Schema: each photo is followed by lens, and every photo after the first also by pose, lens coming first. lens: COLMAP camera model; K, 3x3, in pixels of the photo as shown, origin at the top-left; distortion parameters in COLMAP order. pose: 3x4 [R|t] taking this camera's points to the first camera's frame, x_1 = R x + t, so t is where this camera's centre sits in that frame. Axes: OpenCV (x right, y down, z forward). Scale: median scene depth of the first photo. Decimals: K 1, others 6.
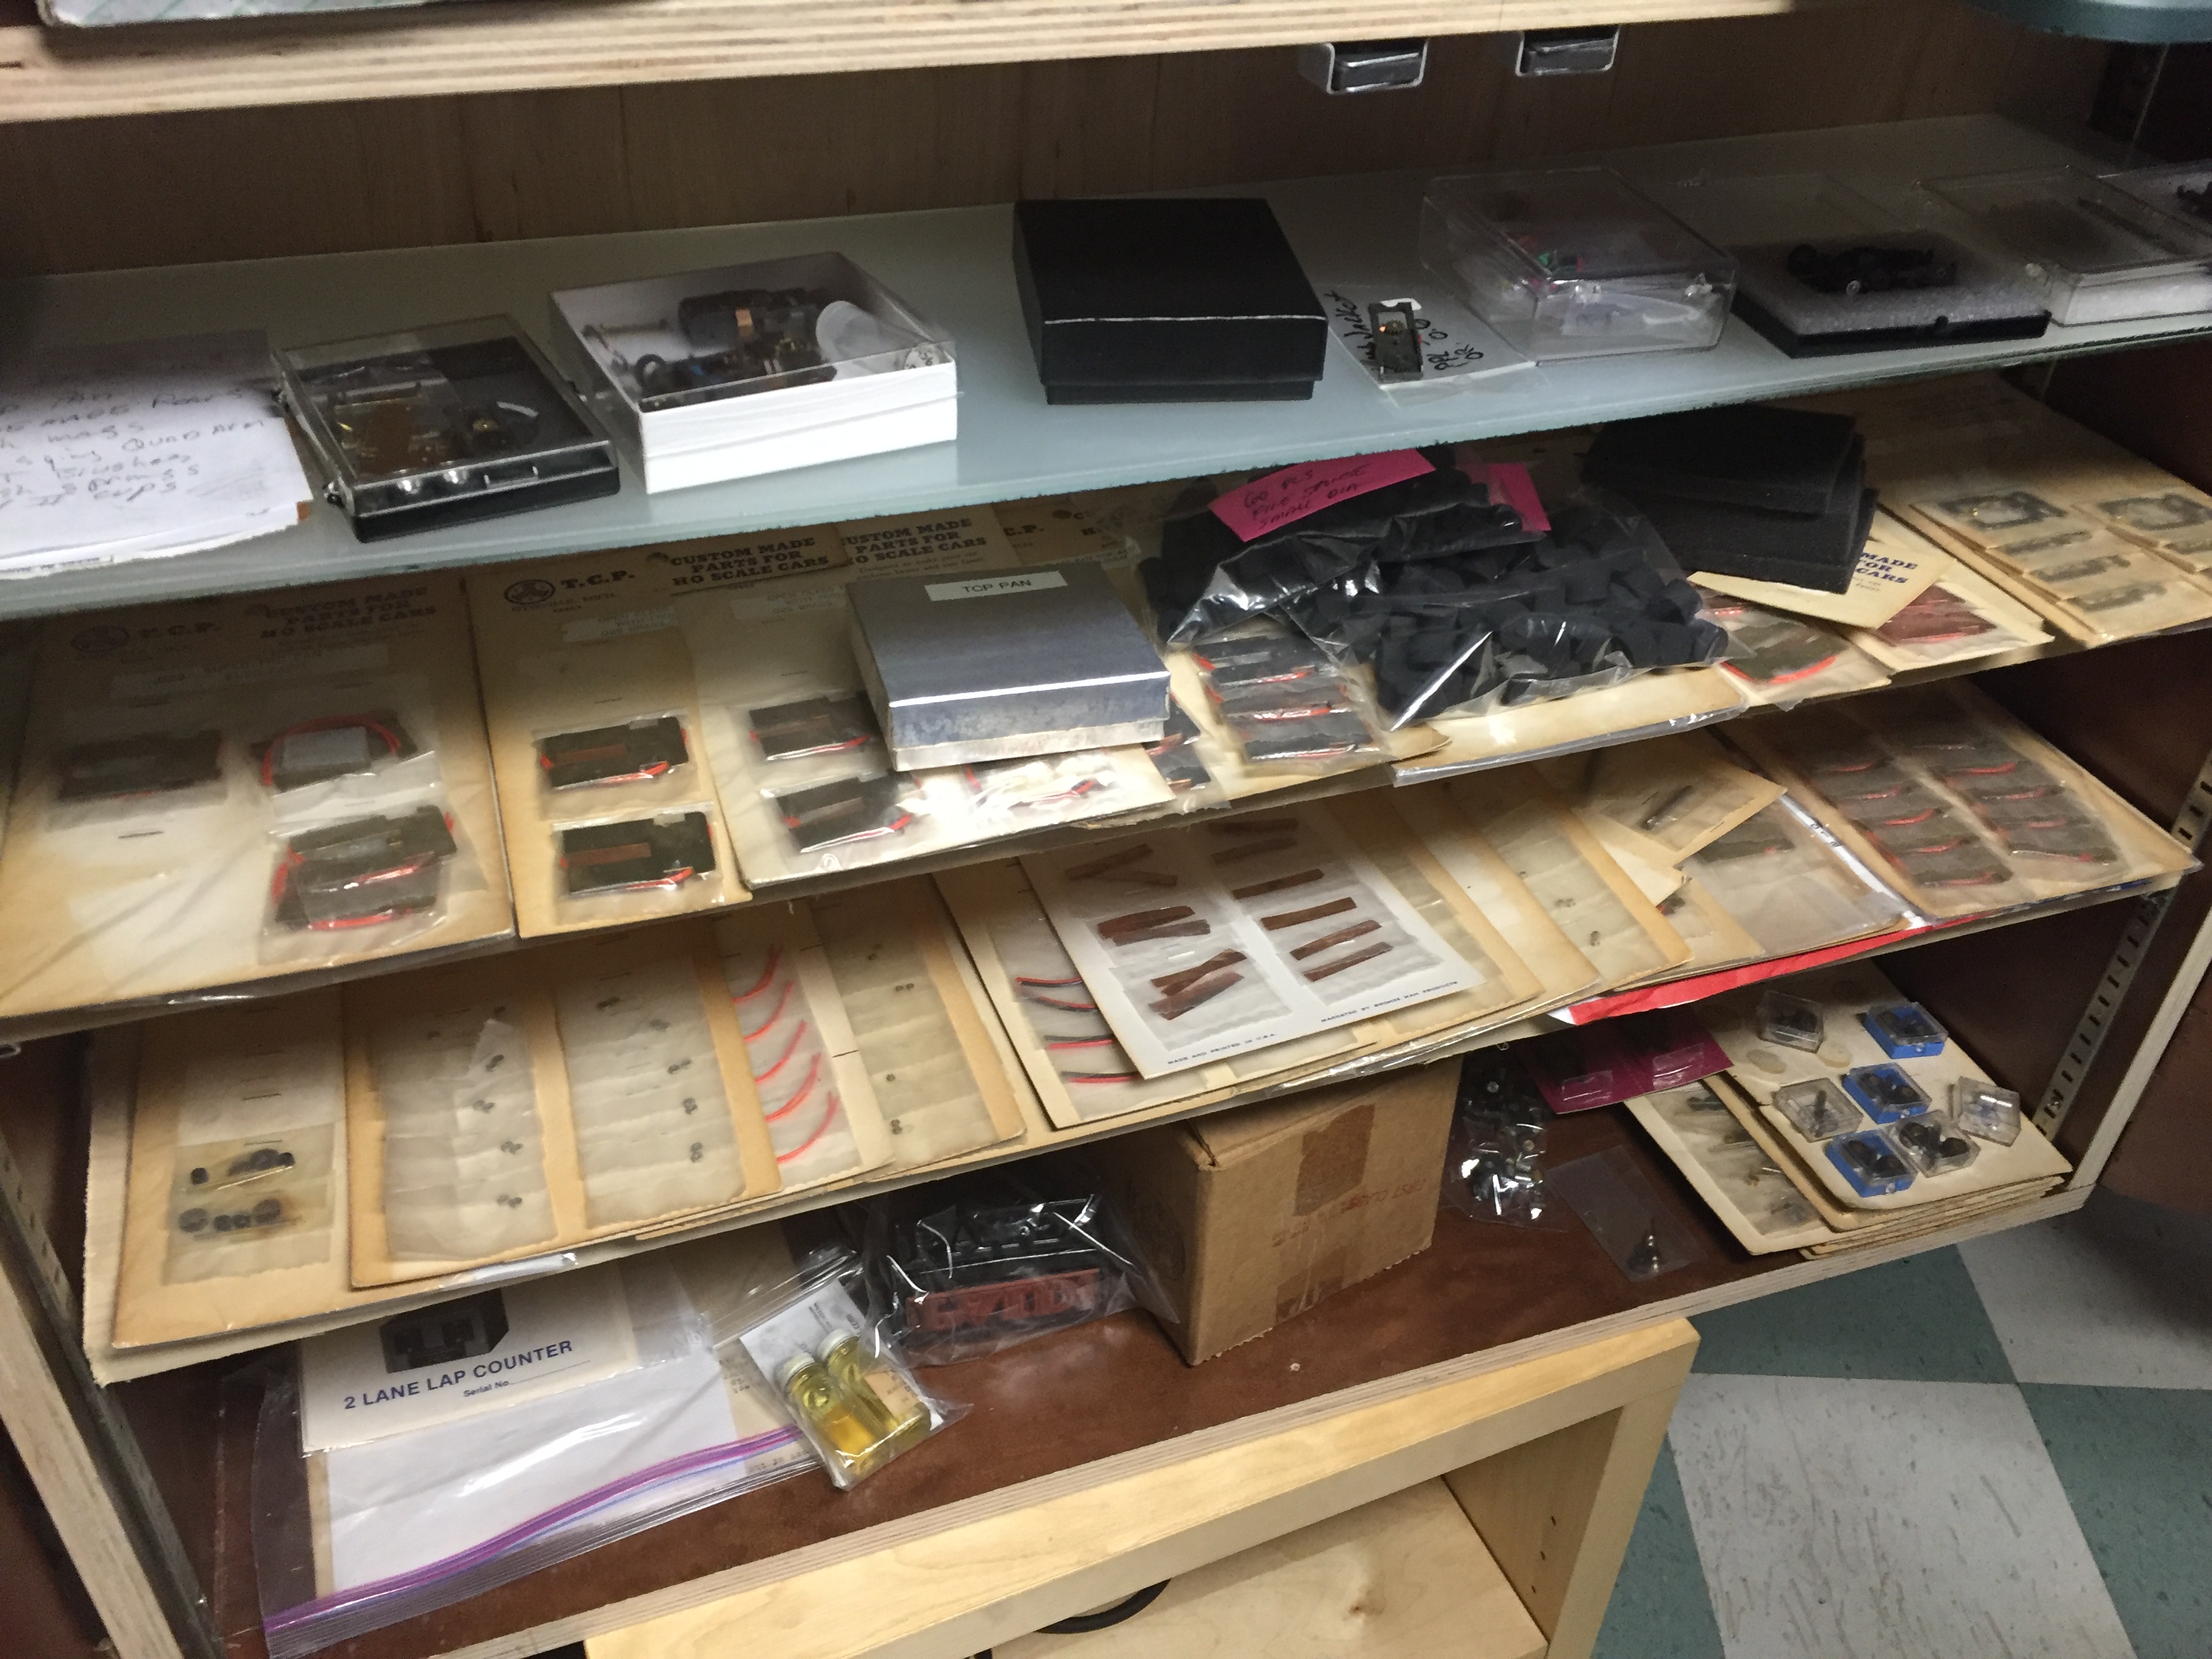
lens RADIAL K [[1934.8, 0, 1092.5], [0, 1934.8, 816.5], [0, 0, 1]] dist [0.054185, -0.079843]
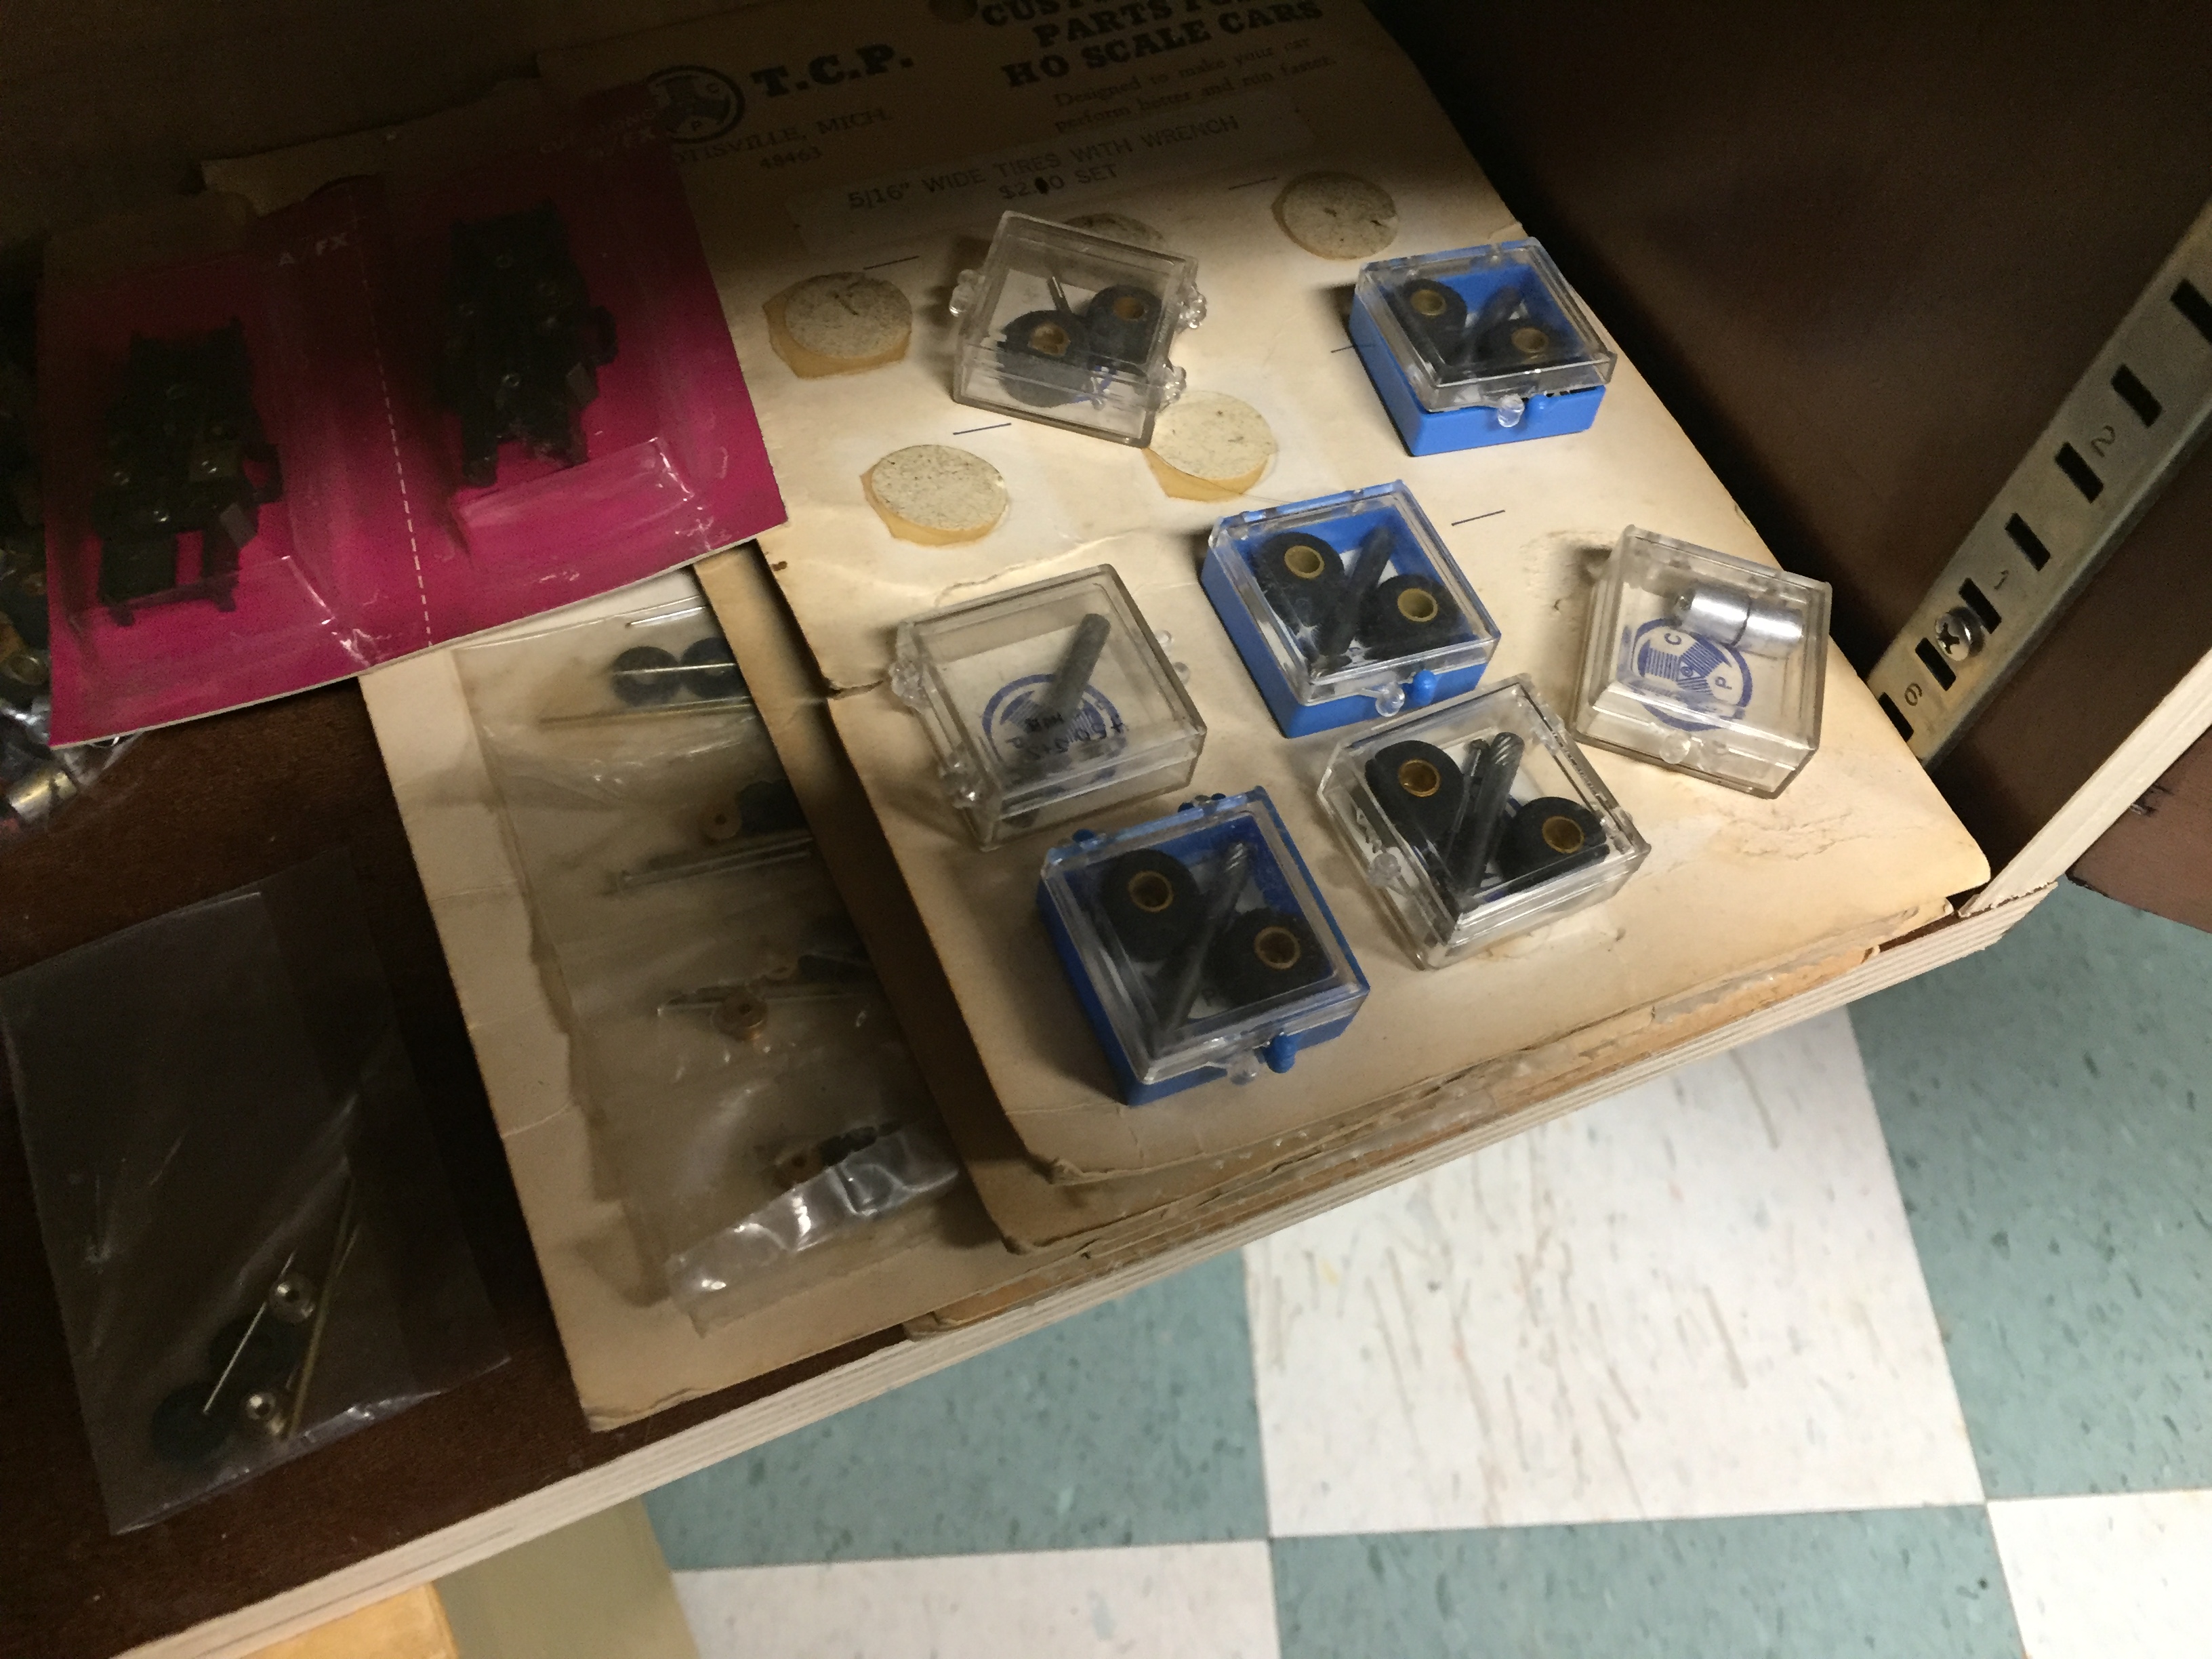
lens RADIAL K [[1934.8, 0, 1119.6], [0, 1934.8, 826.5], [0, 0, 1]] dist [0.054185, -0.079843]
pose [[0.996777, -0.049401, 0.063200, 0.362453], [0.021566, 0.923896, 0.382035, 0.069356], [-0.077263, -0.379441, 0.921984, 0.756744]]
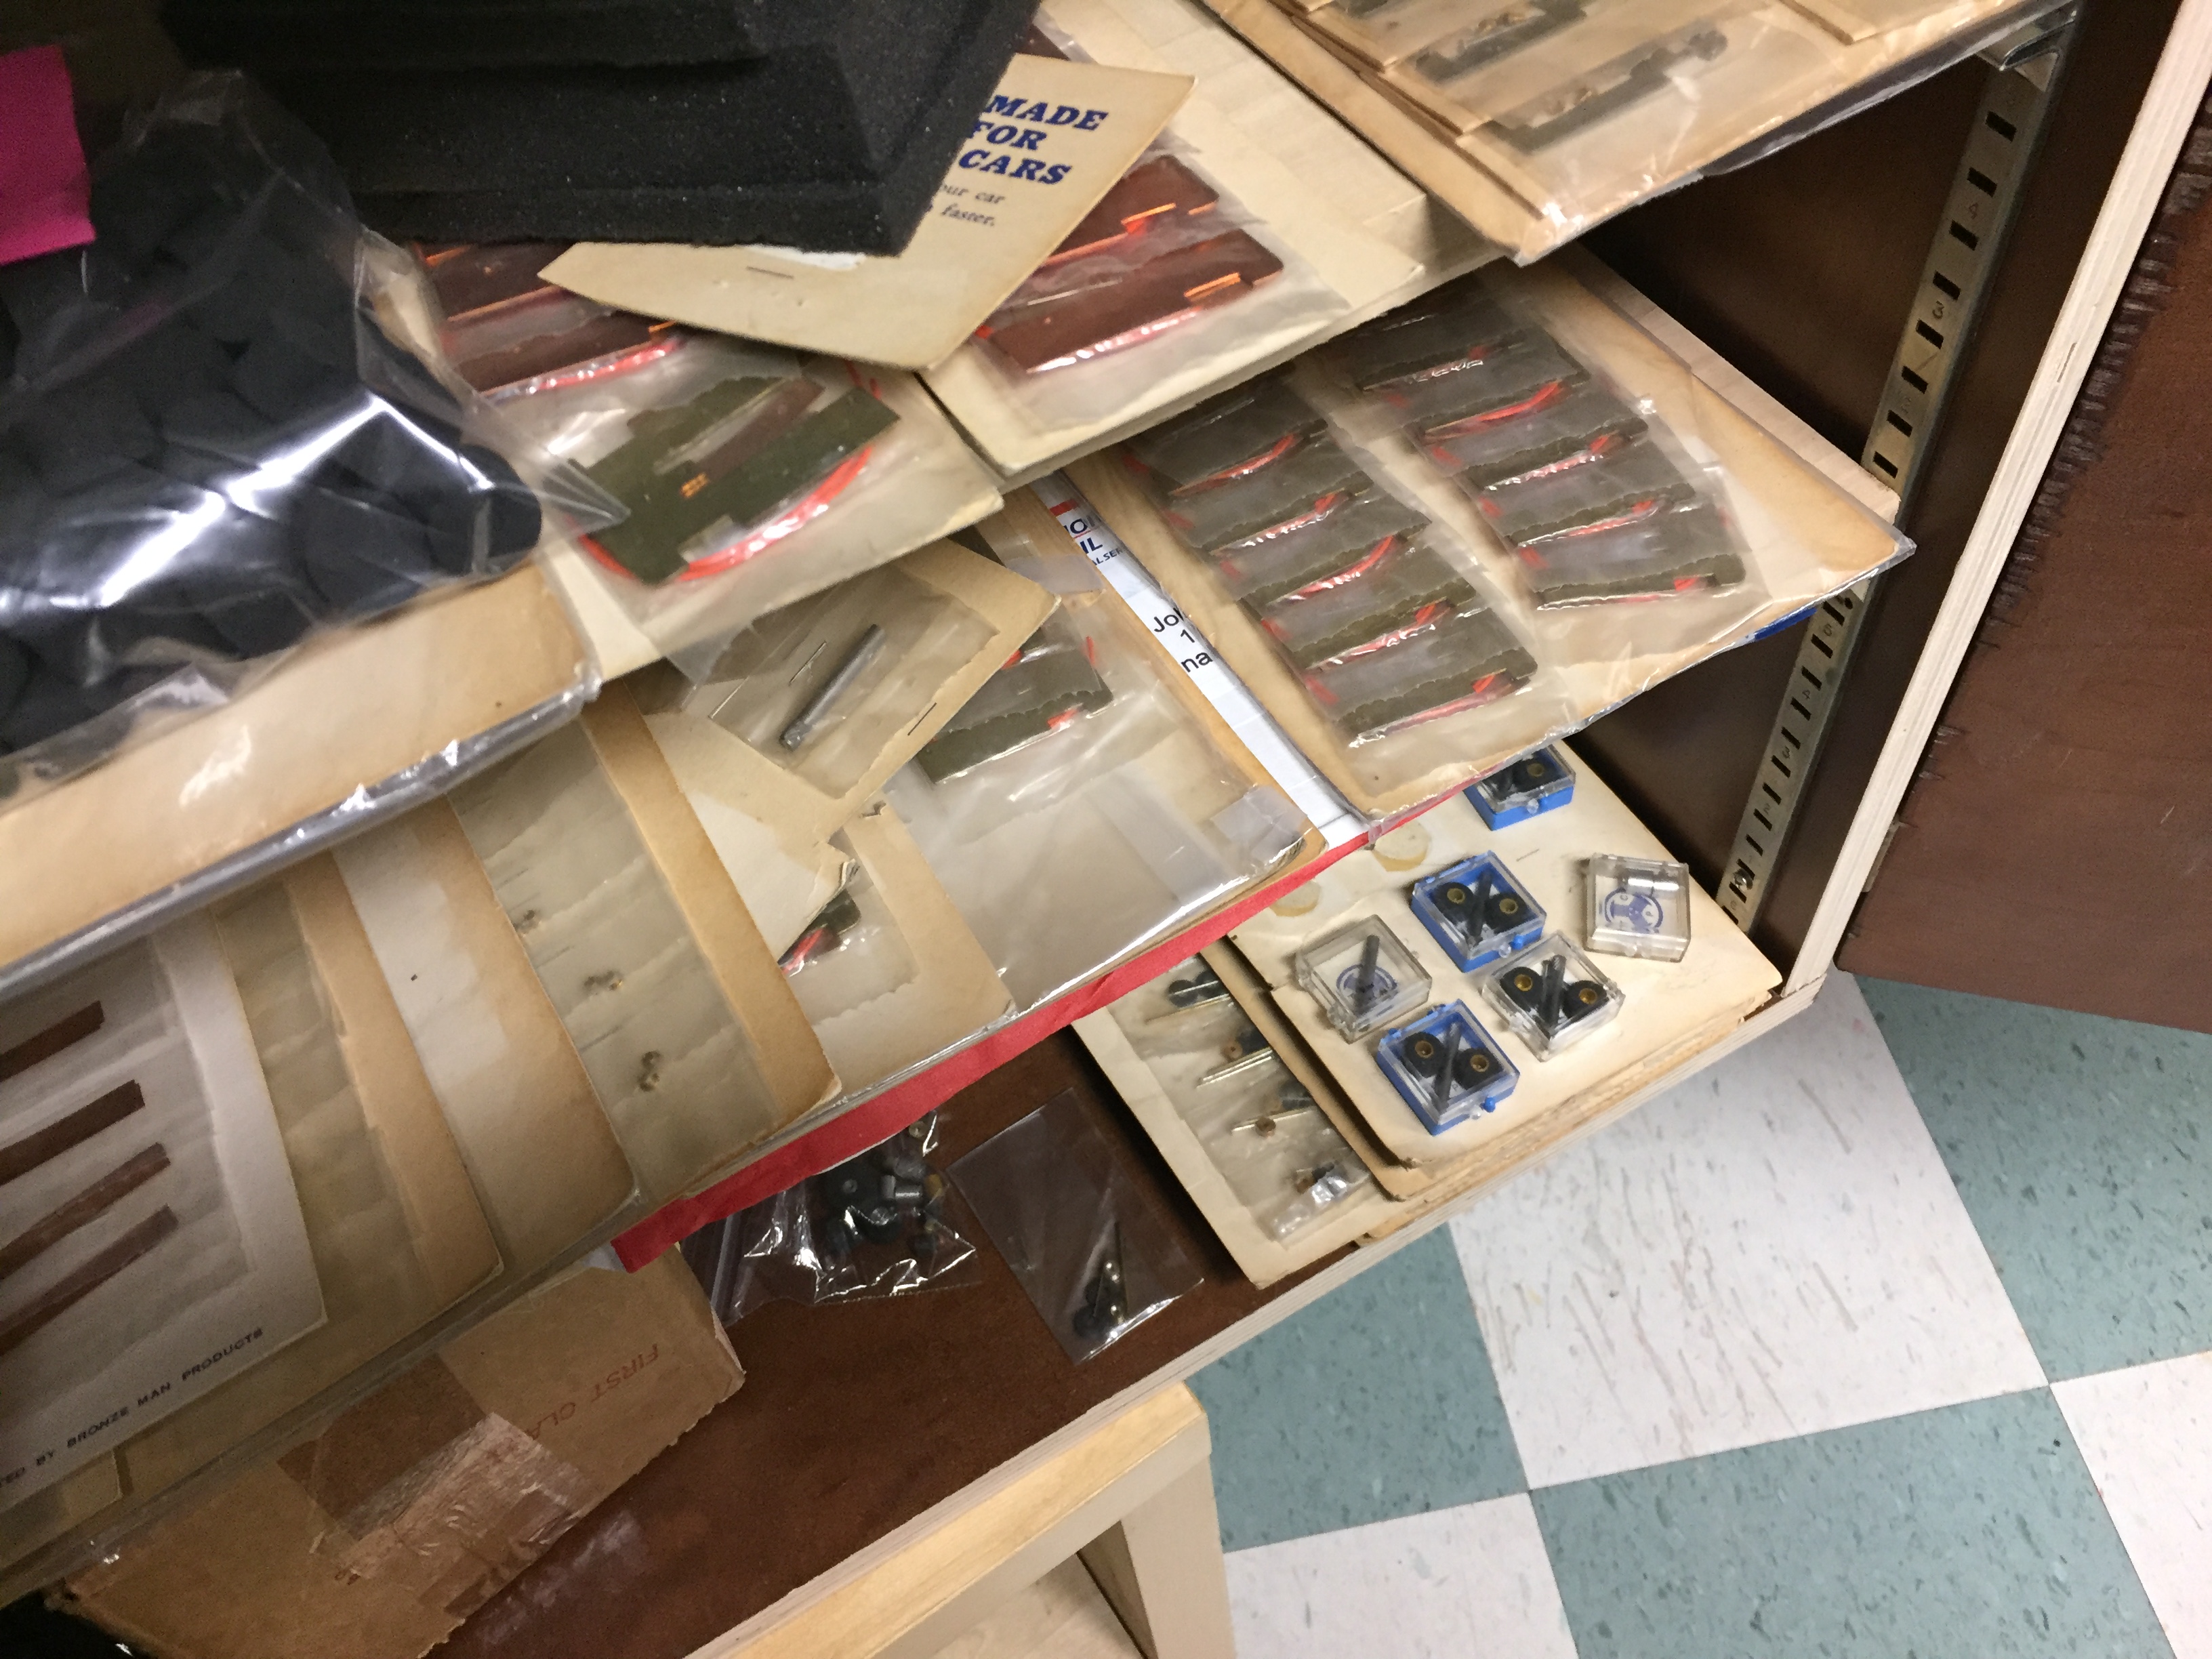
lens RADIAL K [[1934.8, 0, 1107.9], [0, 1934.8, 817.7], [0, 0, 1]] dist [0.054185, -0.079843]
pose [[0.975331, -0.220405, 0.012276, 0.297528], [0.207221, 0.933320, 0.293213, -0.085626], [-0.076084, -0.283436, 0.955968, 0.446725]]
